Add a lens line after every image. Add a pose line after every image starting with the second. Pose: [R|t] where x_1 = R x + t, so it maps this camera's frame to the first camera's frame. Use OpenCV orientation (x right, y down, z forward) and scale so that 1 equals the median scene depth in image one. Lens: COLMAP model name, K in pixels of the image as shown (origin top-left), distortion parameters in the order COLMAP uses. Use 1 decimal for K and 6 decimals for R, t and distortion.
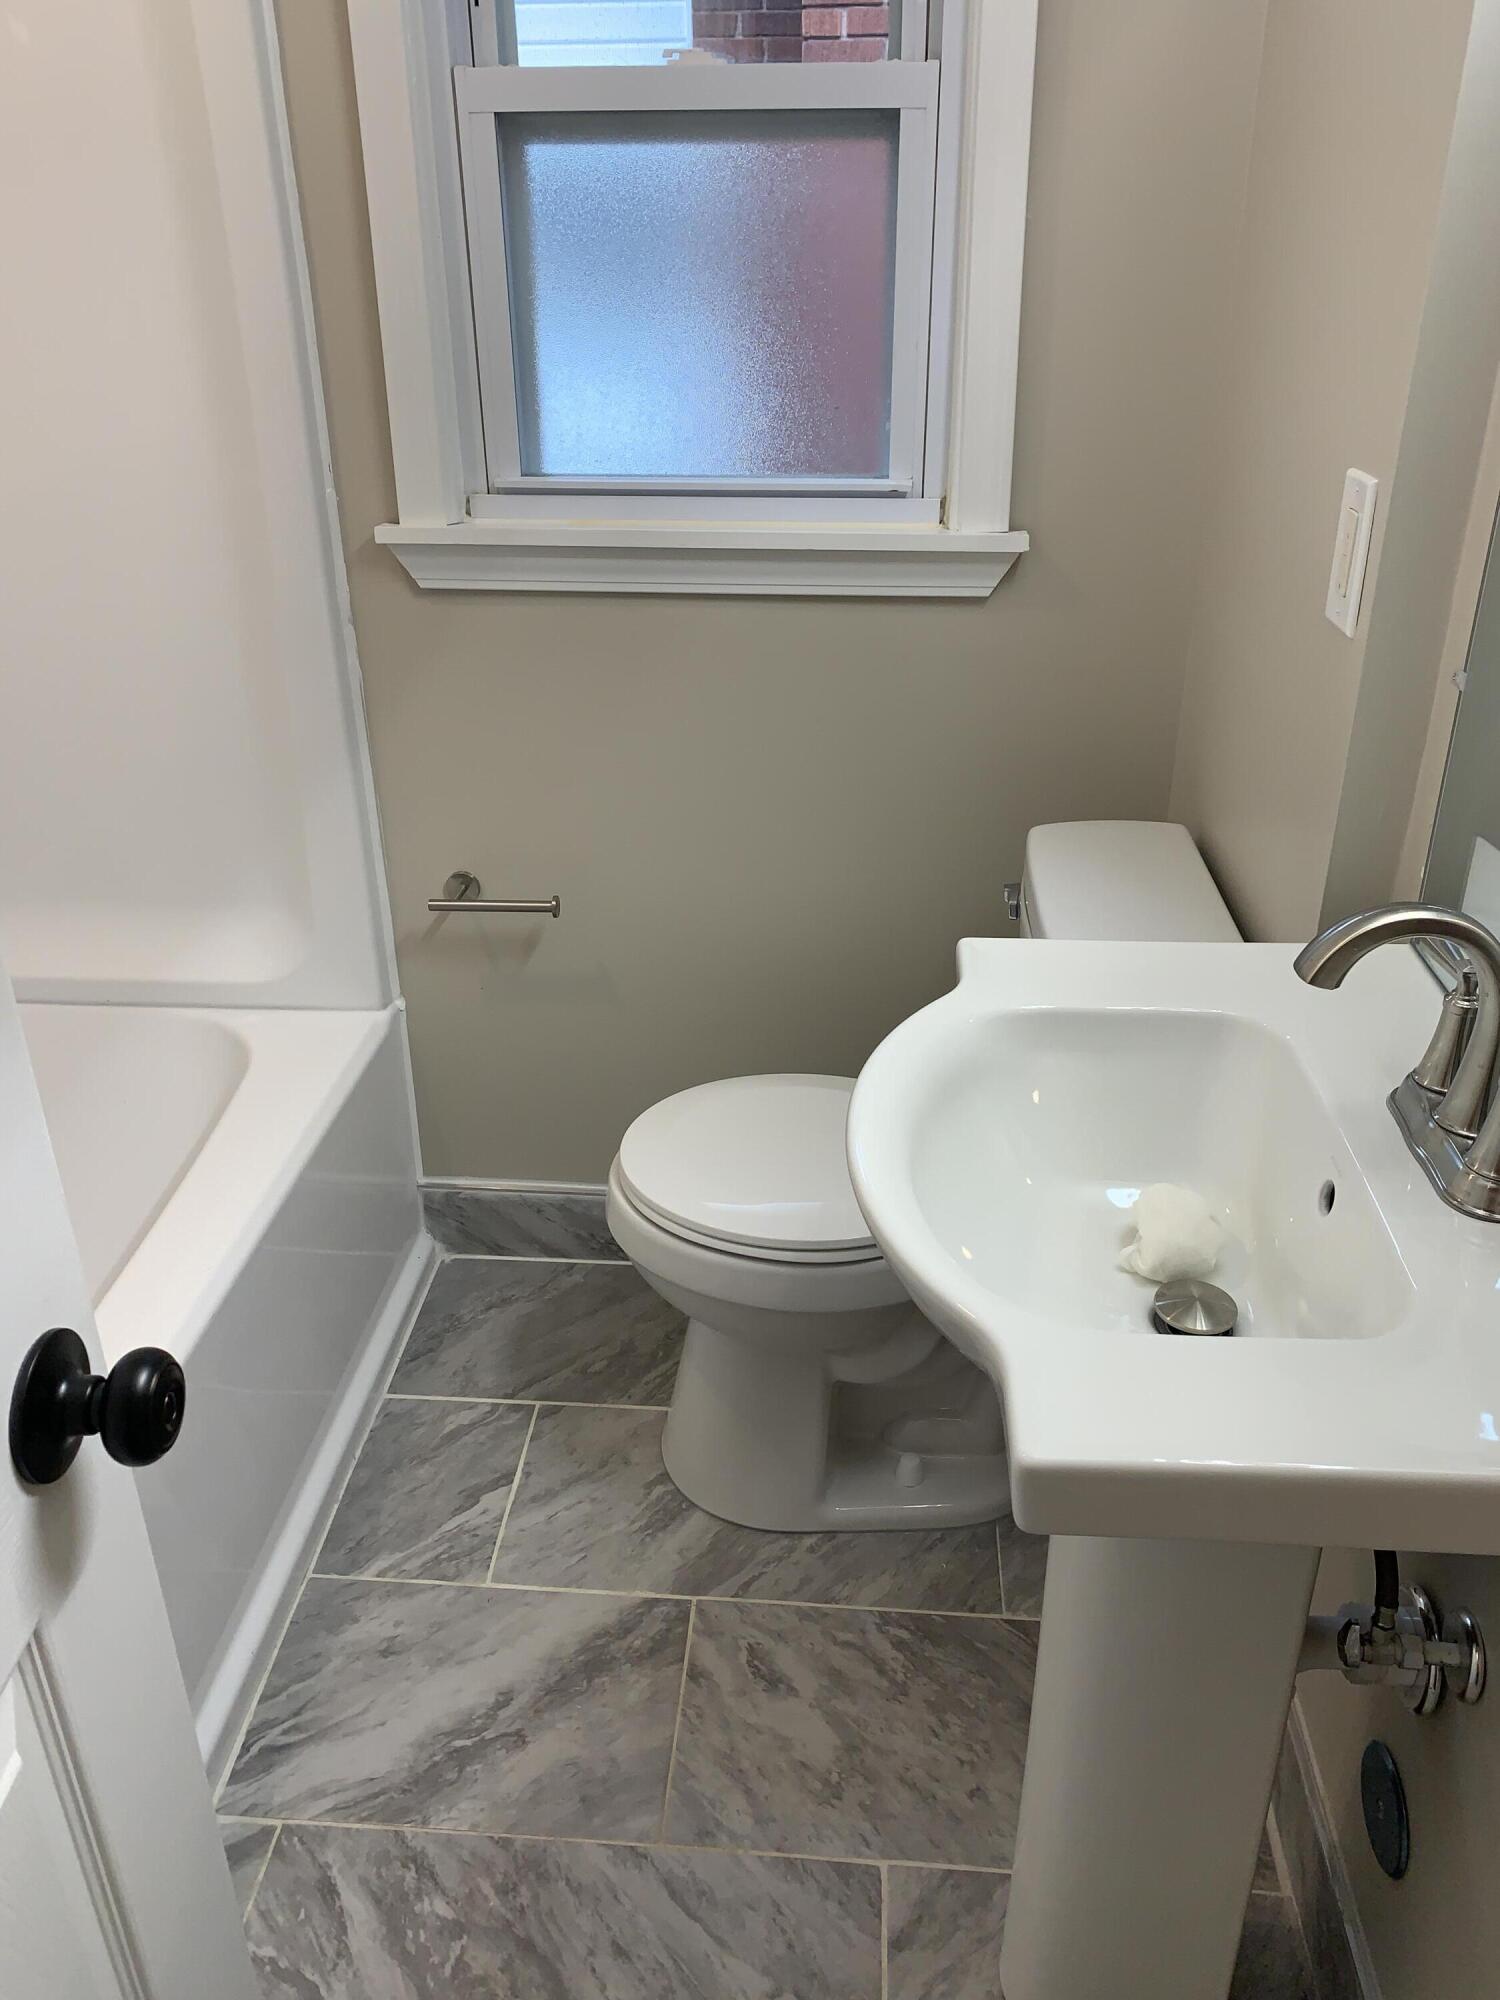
lens RADIAL K [[1559.5, 0, 742.8], [0, 1559.5, 979.7], [0, 0, 1]] dist [0.029564, -0.030881]
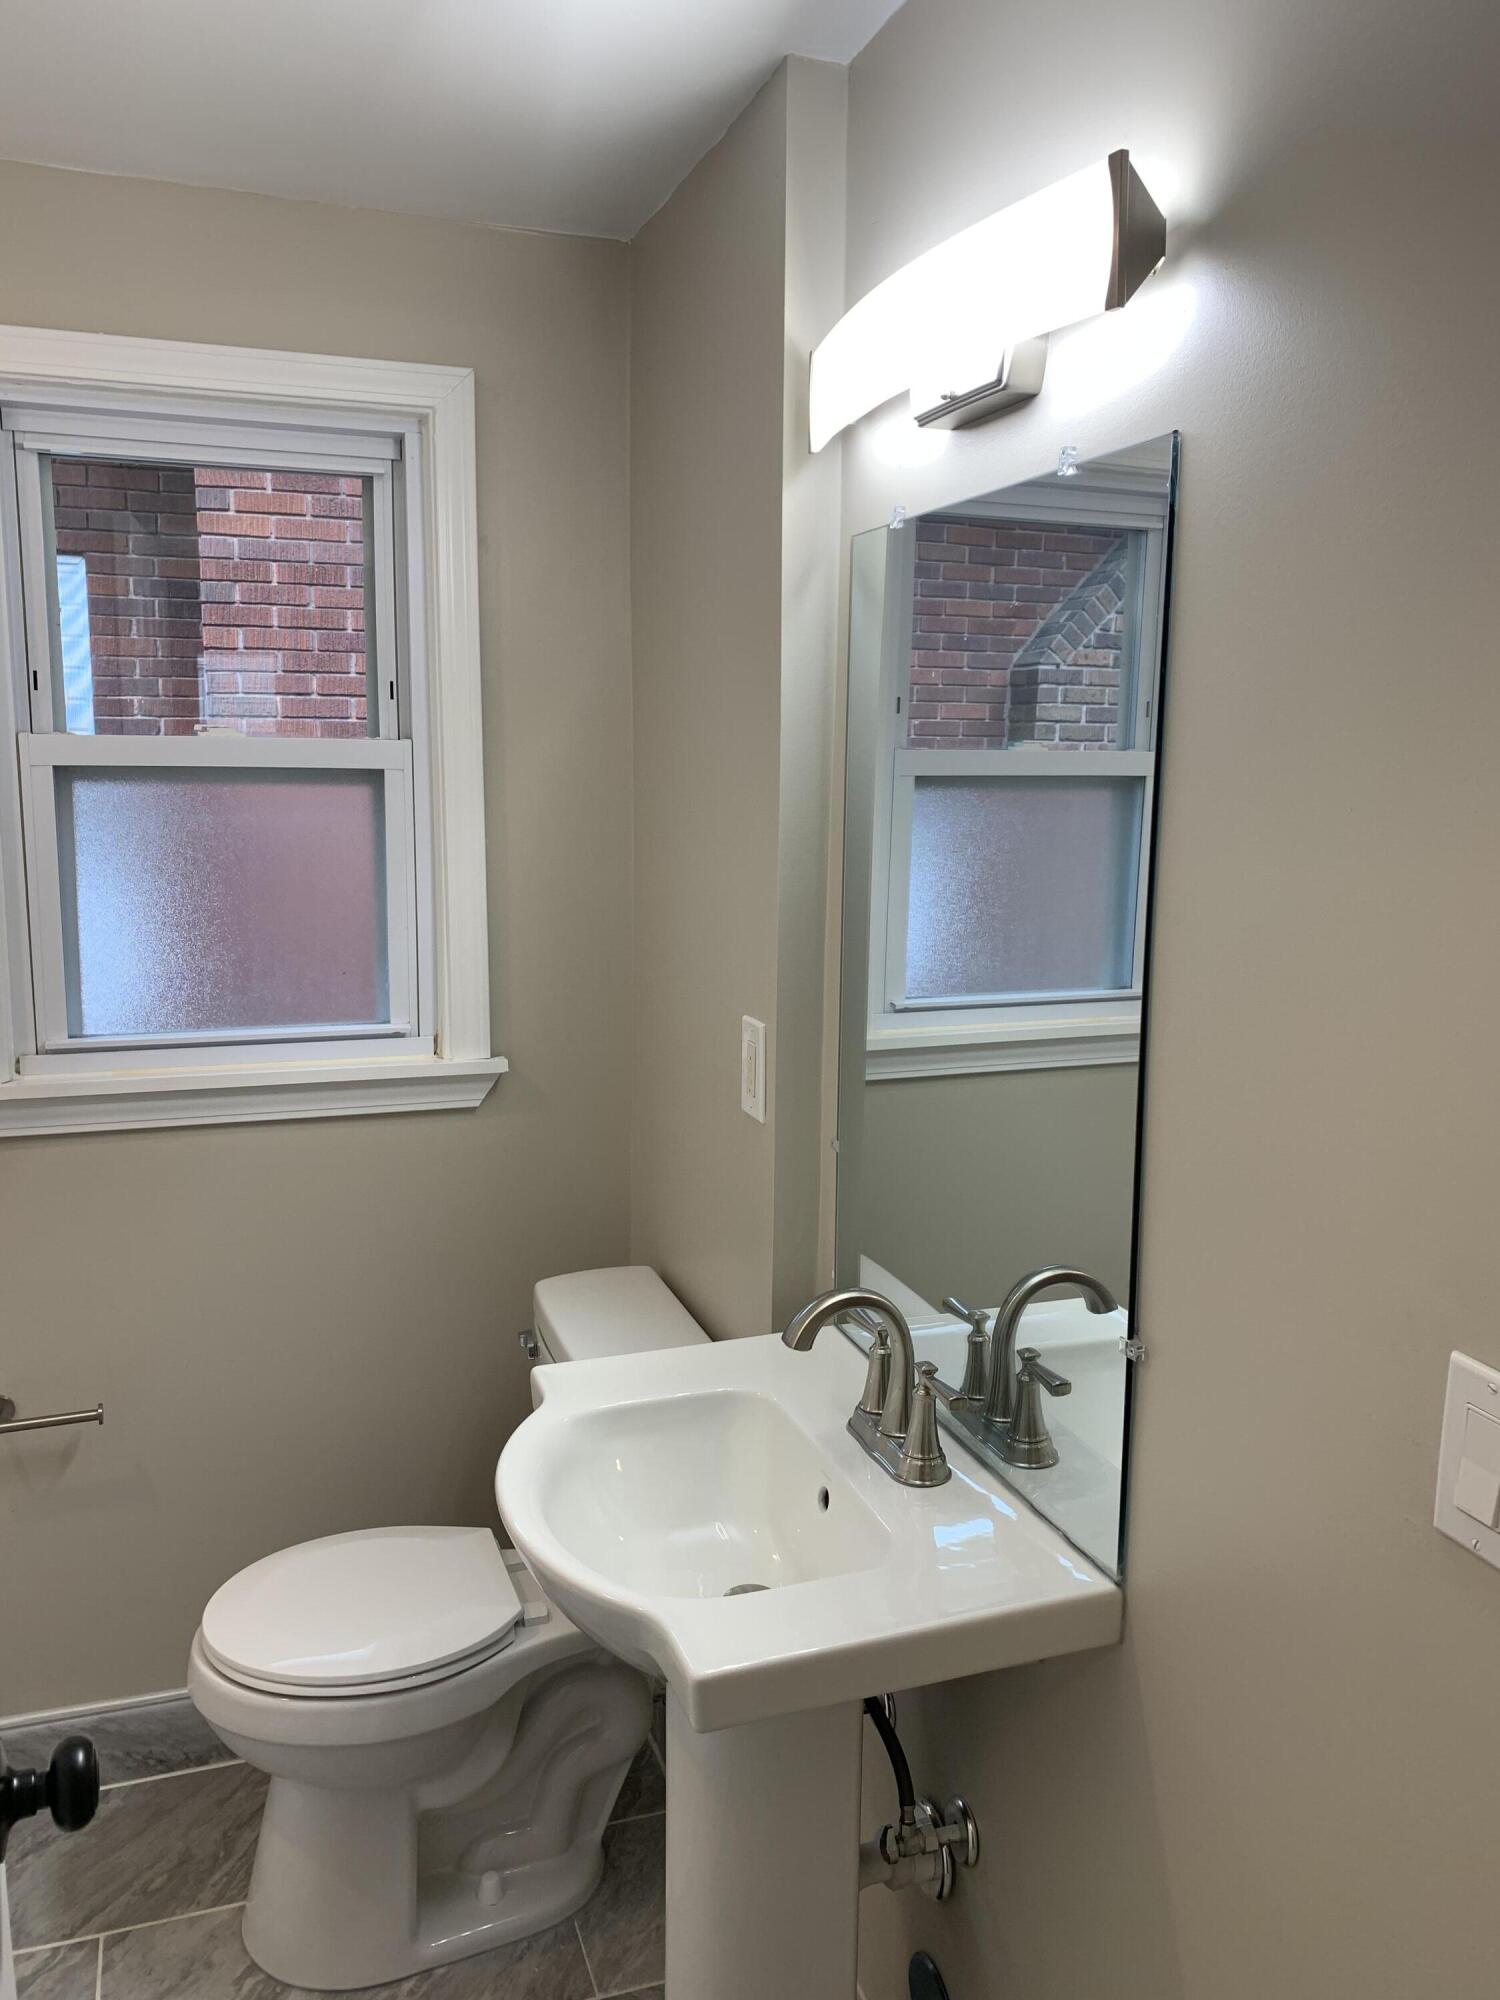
lens RADIAL K [[1559.5, 0, 764.5], [0, 1559.5, 993.5], [0, 0, 1]] dist [0.029564, -0.030881]
pose [[0.911824, -0.049227, 0.407619, -0.146818], [0.163969, 0.953841, -0.251598, 0.026348], [-0.376418, 0.296250, 0.877807, -0.238751]]
